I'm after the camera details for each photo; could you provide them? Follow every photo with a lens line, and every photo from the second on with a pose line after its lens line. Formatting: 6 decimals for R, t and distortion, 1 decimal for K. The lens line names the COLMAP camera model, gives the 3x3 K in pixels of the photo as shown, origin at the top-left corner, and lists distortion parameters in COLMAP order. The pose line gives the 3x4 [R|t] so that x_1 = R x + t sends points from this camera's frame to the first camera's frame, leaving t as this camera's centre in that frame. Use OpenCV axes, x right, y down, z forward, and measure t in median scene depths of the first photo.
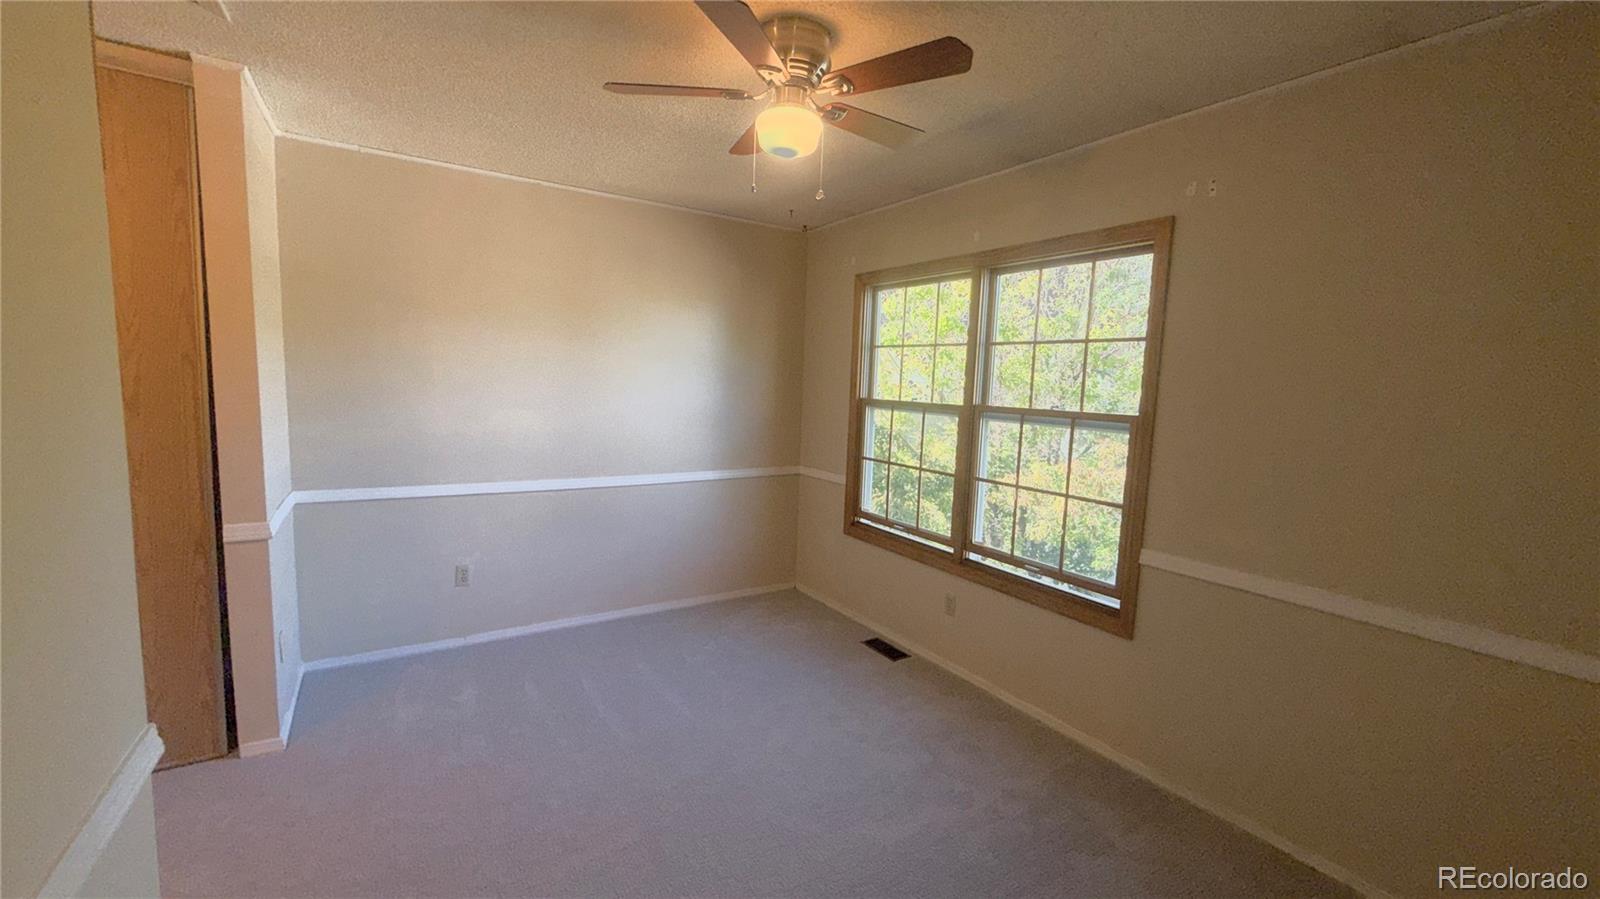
lens RADIAL K [[664.7, 0, 800.0], [0, 664.7, 449.5], [0, 0, 1]] dist [0.000796, 0.000355]
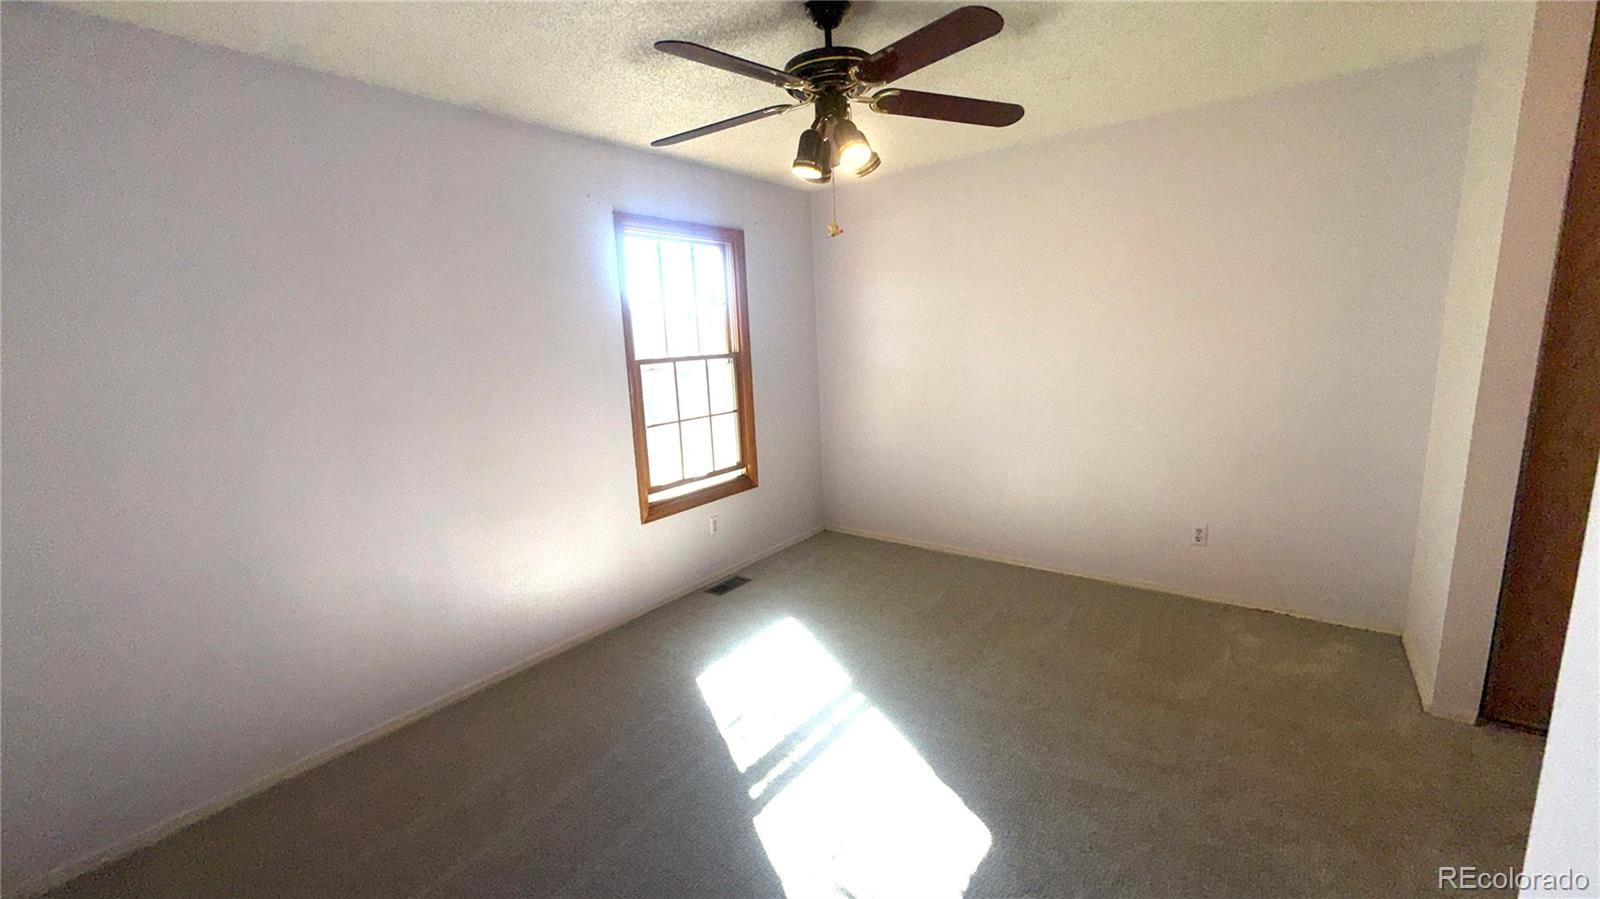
lens RADIAL K [[632.6, 0, 802.9], [0, 632.6, 447.8], [0, 0, 1]] dist [0.000113, 0.000305]
pose [[-0.333071, -0.202209, 0.920964, -0.817528], [0.138062, 0.955748, 0.259777, -0.166391], [-0.932739, 0.213674, -0.290415, 1.143693]]
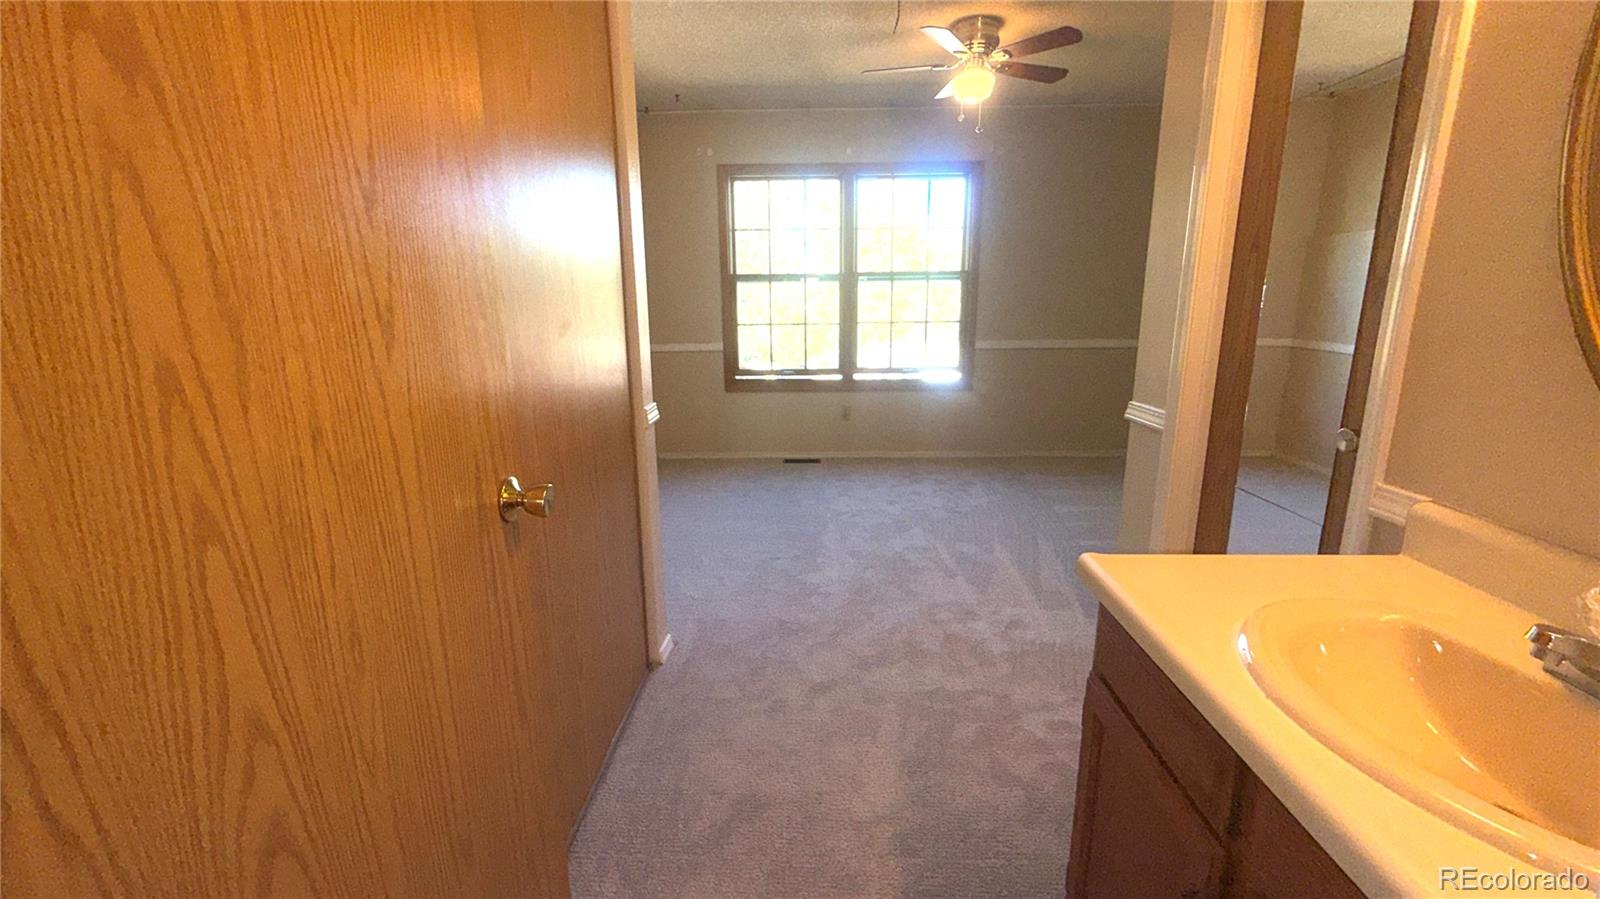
lens RADIAL K [[632.6, 0, 802.9], [0, 632.6, 447.8], [0, 0, 1]] dist [0.000113, 0.000305]
pose [[0.559340, -0.236169, 0.794583, -0.885718], [0.125520, 0.971633, 0.200433, 0.014797], [-0.819380, -0.012374, 0.573118, 0.255048]]
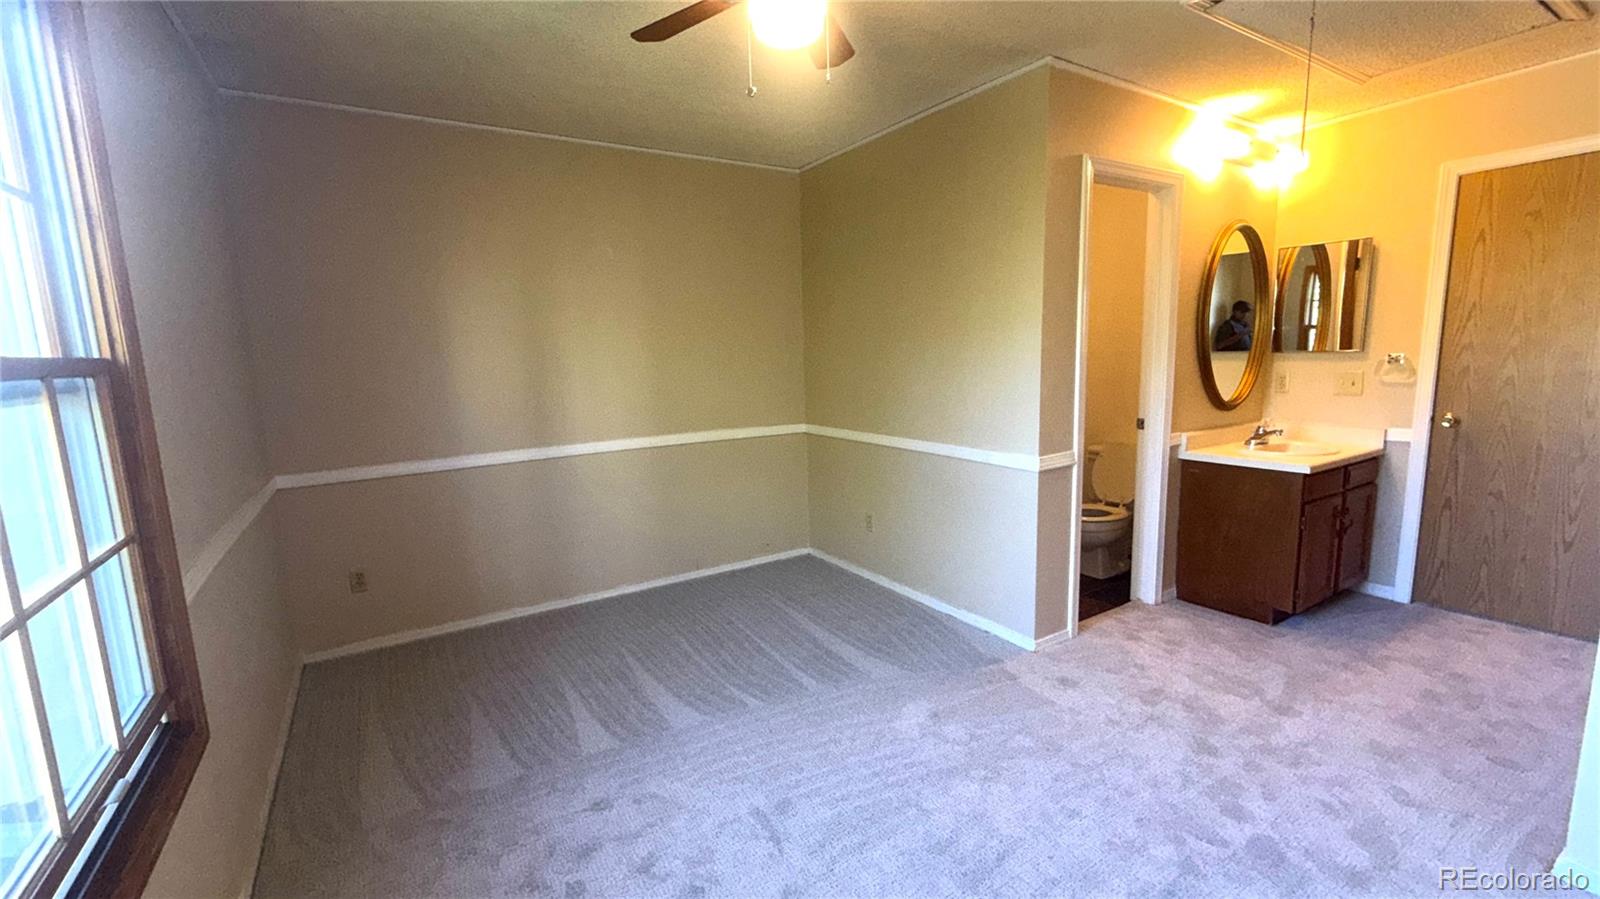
lens RADIAL K [[664.7, 0, 800.0], [0, 664.7, 449.5], [0, 0, 1]] dist [0.000796, 0.000355]
pose [[-0.999912, -0.011052, 0.007307, -0.020268], [-0.008754, 0.965087, 0.261783, -0.080233], [-0.009946, 0.261696, -0.965099, 1.055828]]
